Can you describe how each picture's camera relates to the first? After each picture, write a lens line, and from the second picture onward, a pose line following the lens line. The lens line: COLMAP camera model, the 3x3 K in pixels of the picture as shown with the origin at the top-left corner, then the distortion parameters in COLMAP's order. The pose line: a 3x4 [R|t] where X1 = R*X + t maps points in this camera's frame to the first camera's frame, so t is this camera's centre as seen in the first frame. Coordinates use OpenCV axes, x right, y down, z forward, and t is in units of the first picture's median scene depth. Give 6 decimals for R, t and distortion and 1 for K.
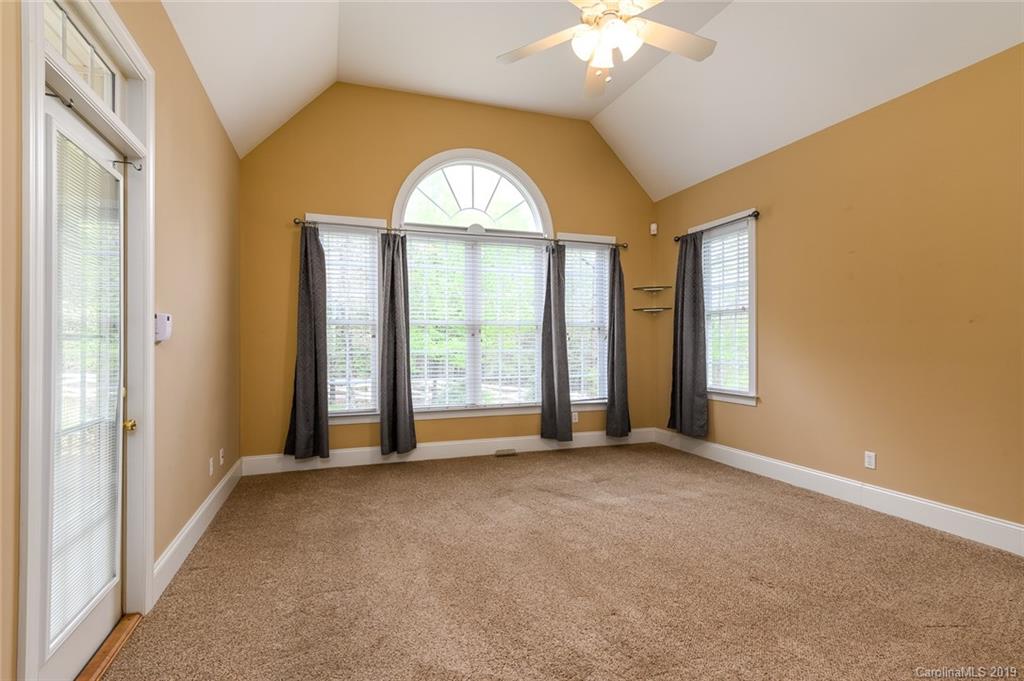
lens RADIAL K [[482.4, 0, 508.1], [0, 482.4, 339.0], [0, 0, 1]] dist [0.001637, -0.000913]
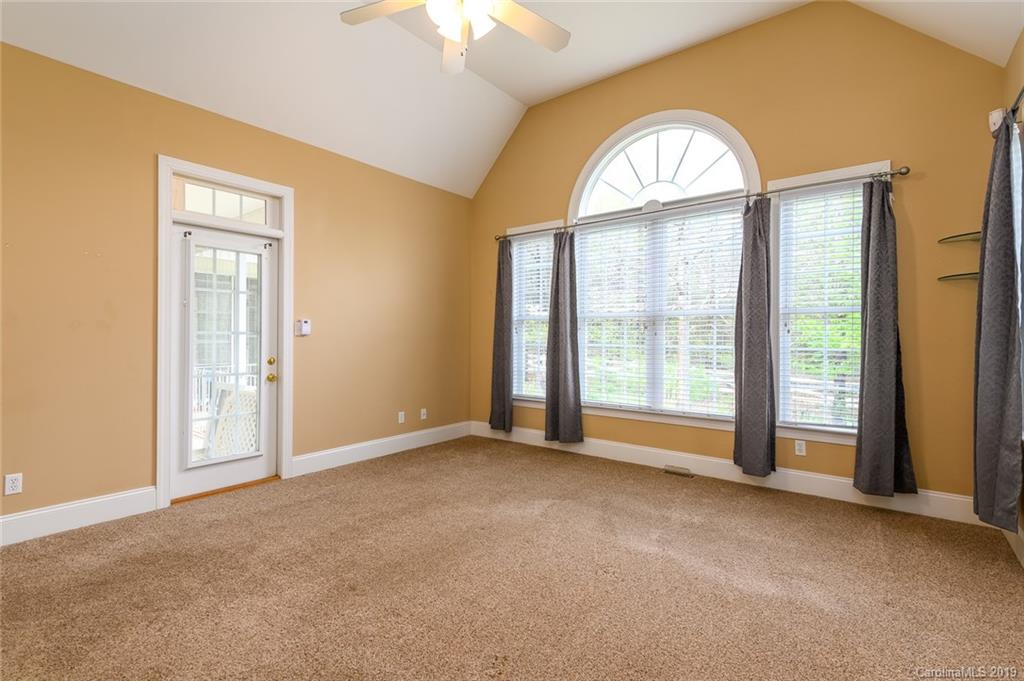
lens RADIAL K [[482.4, 0, 512.6], [0, 482.4, 340.7], [0, 0, 1]] dist [0.001637, -0.000913]
pose [[0.528760, 0.003946, -0.848762, 0.570619], [-0.007374, 0.999973, 0.000055, 0.018147], [0.848739, 0.006230, 0.528775, 0.344861]]
